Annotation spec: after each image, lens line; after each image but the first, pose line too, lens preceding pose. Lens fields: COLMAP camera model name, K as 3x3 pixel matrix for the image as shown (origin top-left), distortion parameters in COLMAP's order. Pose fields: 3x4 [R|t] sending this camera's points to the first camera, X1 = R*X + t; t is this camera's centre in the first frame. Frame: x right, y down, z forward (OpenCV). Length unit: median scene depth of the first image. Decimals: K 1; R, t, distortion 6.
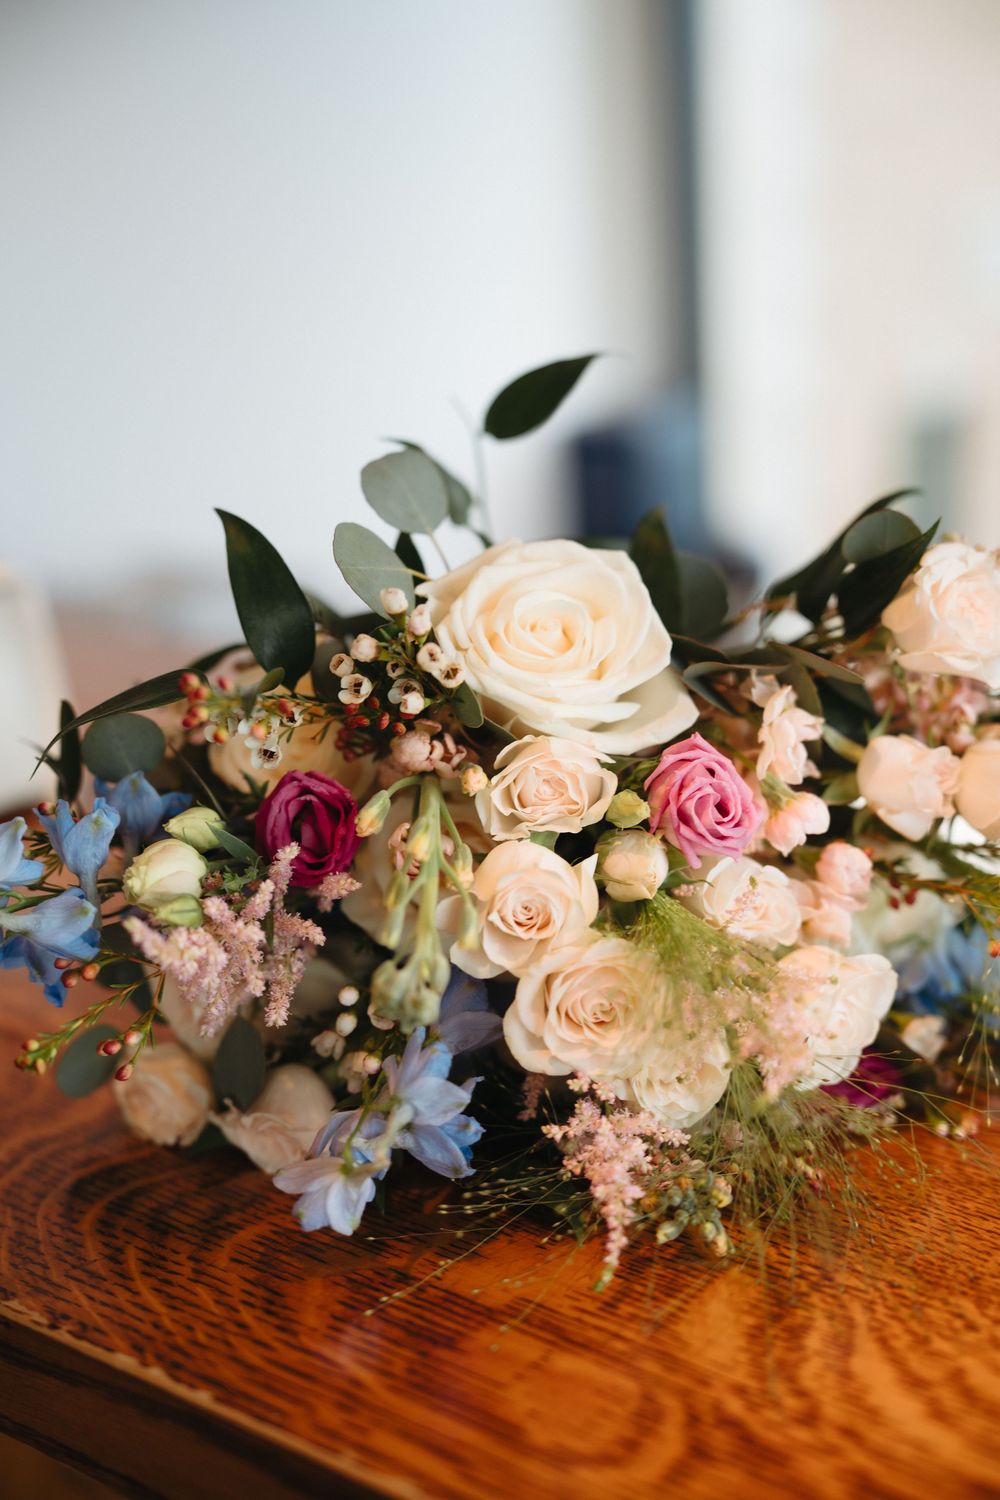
lens RADIAL K [[2166.3, 0, 501.8], [0, 2166.3, 751.9], [0, 0, 1]] dist [-0.021664, 0.000000]
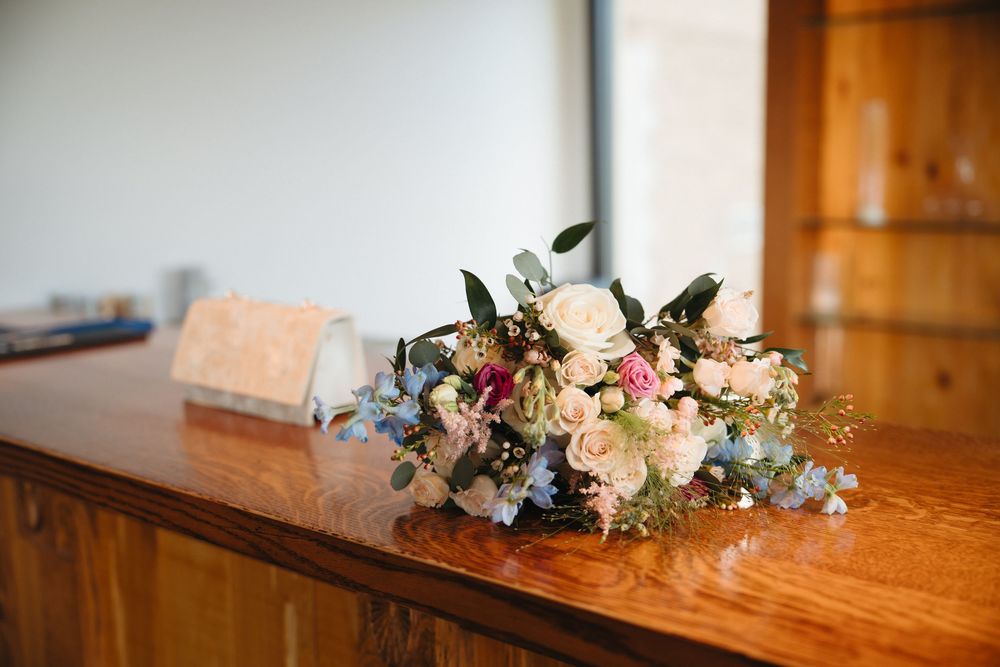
lens RADIAL K [[1099.7, 0, 498.5], [0, 1099.7, 331.8], [0, 0, 1]] dist [-0.069533, 0.000000]
pose [[0.999638, 0.026810, 0.002110, -0.088807], [-0.026343, 0.991952, -0.123845, 0.144534], [-0.005414, 0.123744, 0.992299, -0.392074]]
